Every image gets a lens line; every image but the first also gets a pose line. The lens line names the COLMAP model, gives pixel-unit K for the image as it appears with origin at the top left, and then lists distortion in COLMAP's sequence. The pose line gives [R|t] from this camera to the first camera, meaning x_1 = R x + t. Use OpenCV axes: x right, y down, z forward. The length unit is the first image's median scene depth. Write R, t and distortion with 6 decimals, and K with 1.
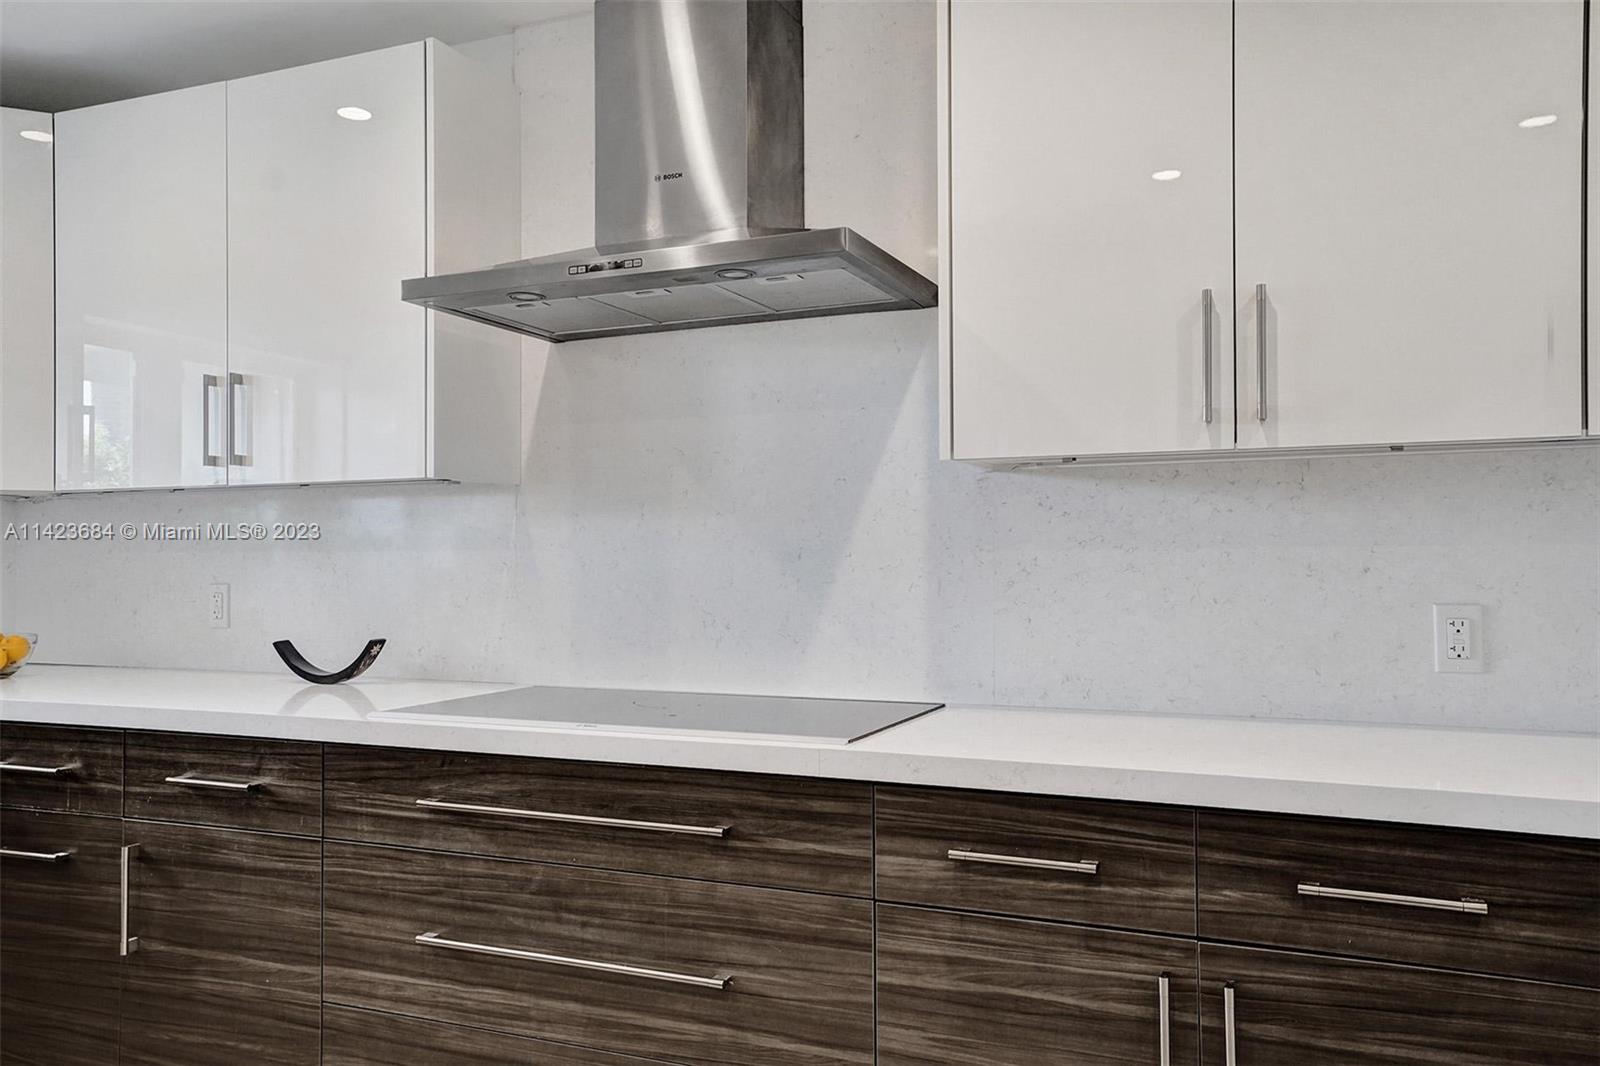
lens RADIAL K [[1304.7, 0, 797.1], [0, 1304.7, 519.5], [0, 0, 1]] dist [-0.005200, 0.003279]
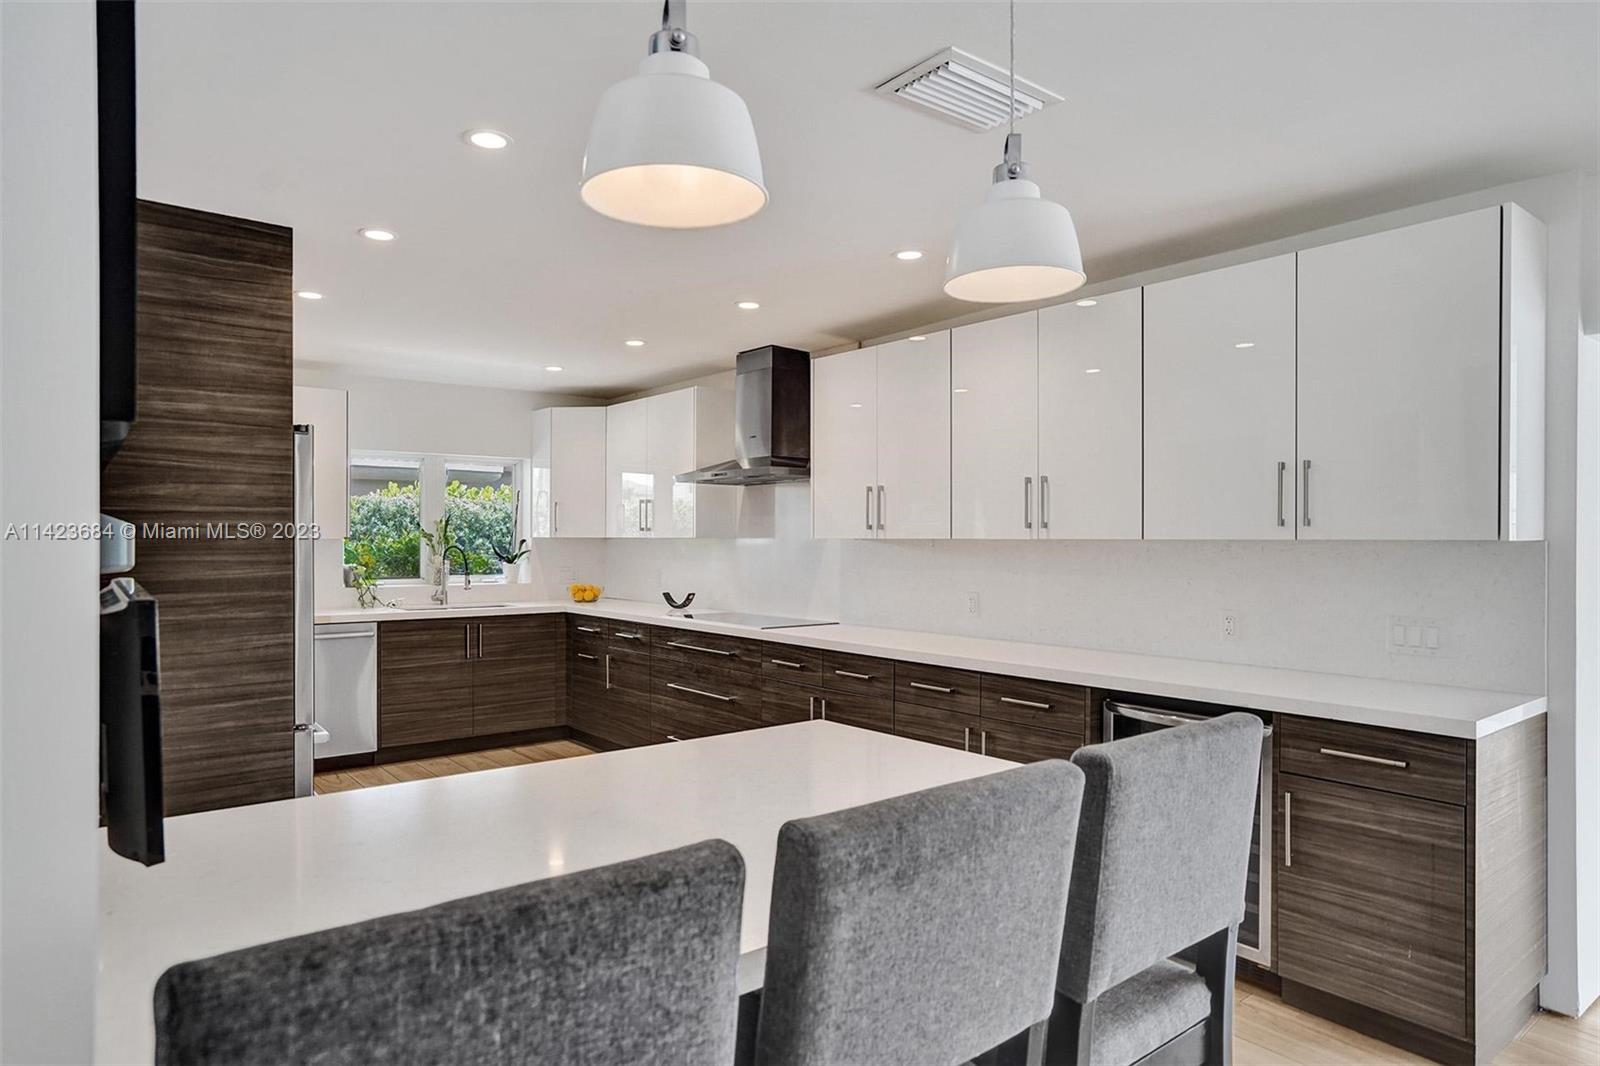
lens RADIAL K [[957.5, 0, 814.3], [0, 957.5, 547.5], [0, 0, 1]] dist [-0.003060, 0.000714]
pose [[0.891035, 0.009945, -0.453826, 1.033810], [0.006101, 0.999407, 0.033879, -0.092016], [0.453894, -0.032956, 0.890446, -0.880418]]
